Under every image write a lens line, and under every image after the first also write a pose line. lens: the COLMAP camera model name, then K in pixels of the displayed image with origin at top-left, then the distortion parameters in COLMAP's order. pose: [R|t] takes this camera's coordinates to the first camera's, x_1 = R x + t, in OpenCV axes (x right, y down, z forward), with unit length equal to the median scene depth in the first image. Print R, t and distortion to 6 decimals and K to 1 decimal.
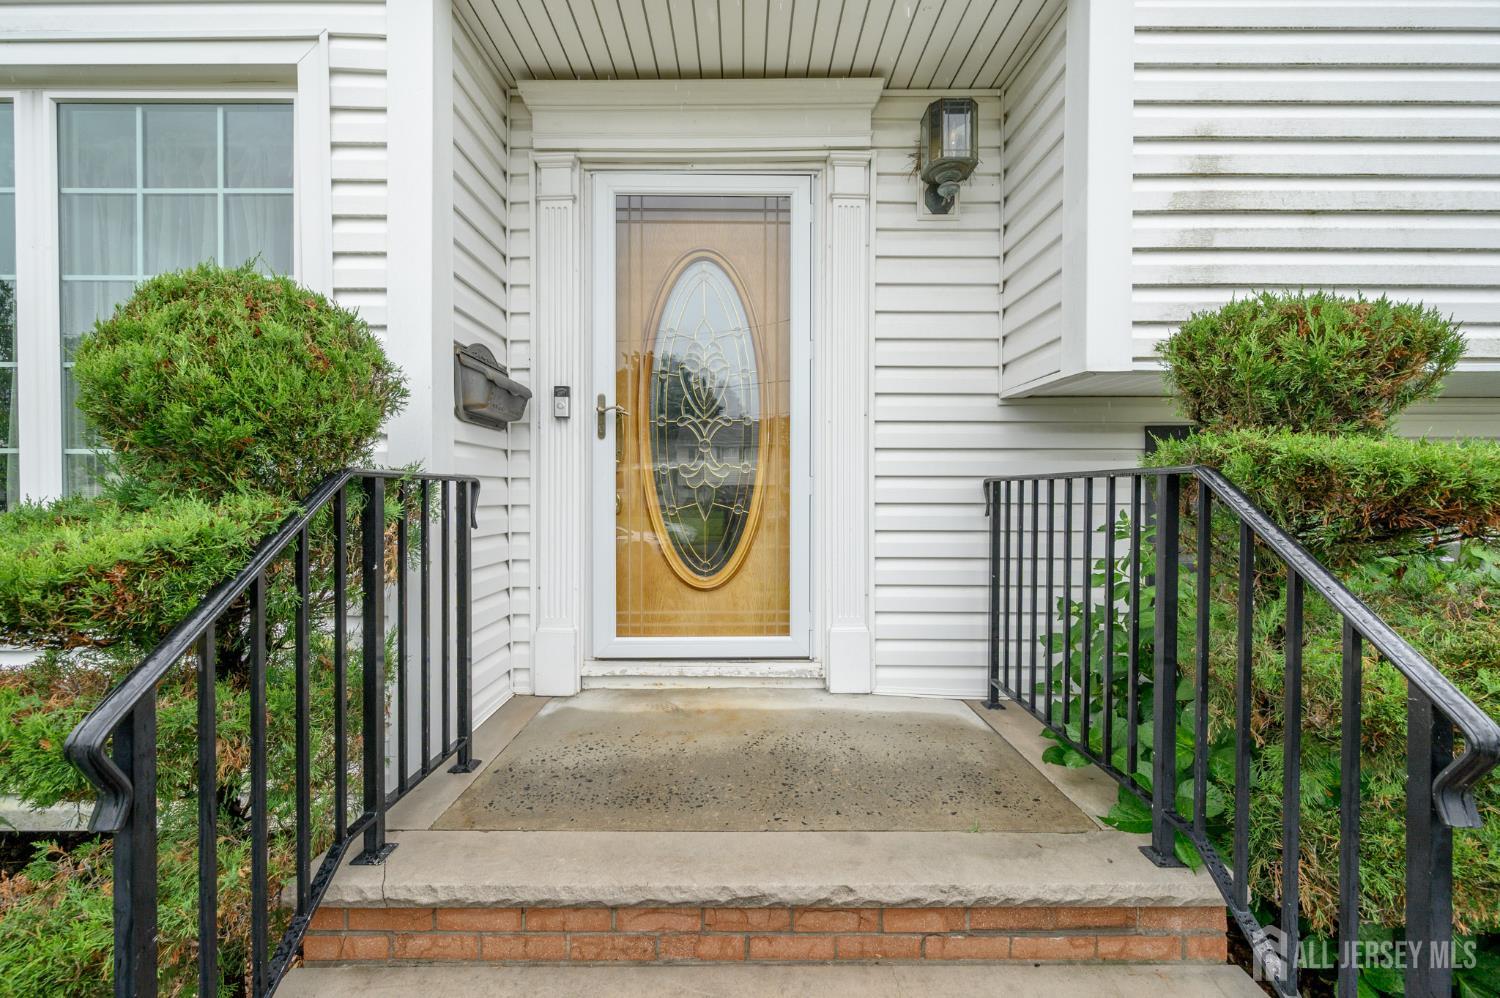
lens RADIAL K [[588.0, 0, 741.1], [0, 588.0, 494.5], [0, 0, 1]] dist [0.001508, -0.000359]
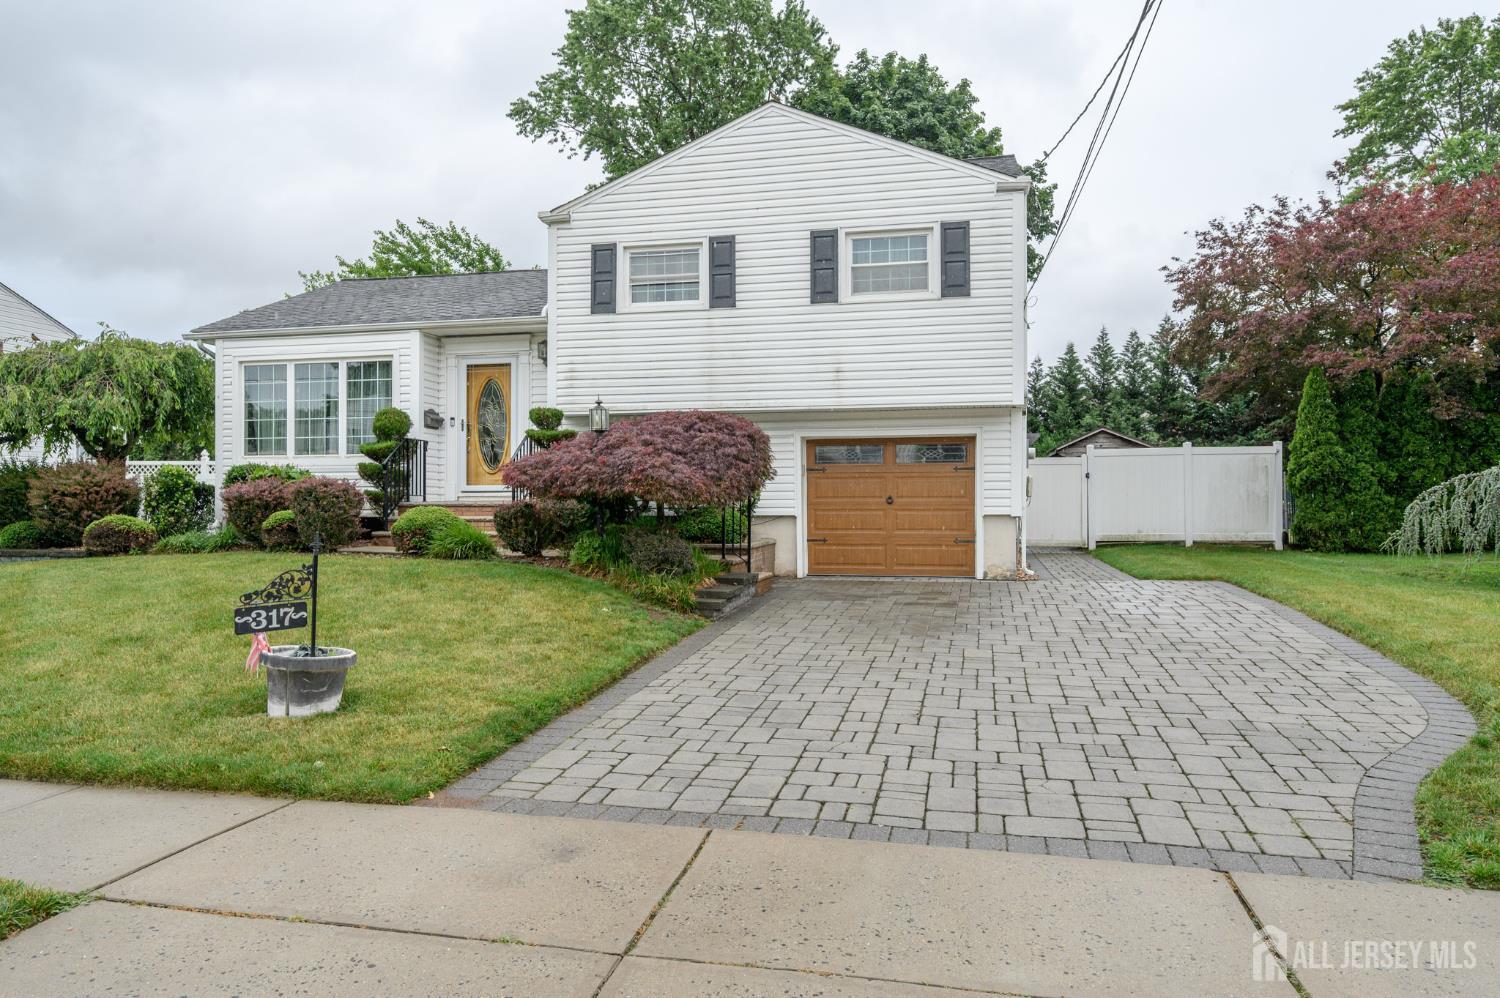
lens RADIAL K [[962.9, 0, 752.4], [0, 962.9, 497.9], [0, 0, 1]] dist [-0.009519, -0.000013]
pose [[0.979859, -0.012374, -0.199308, 2.820534], [0.009788, 0.999855, -0.013955, 0.439361], [0.199452, 0.011723, 0.979837, -4.681683]]
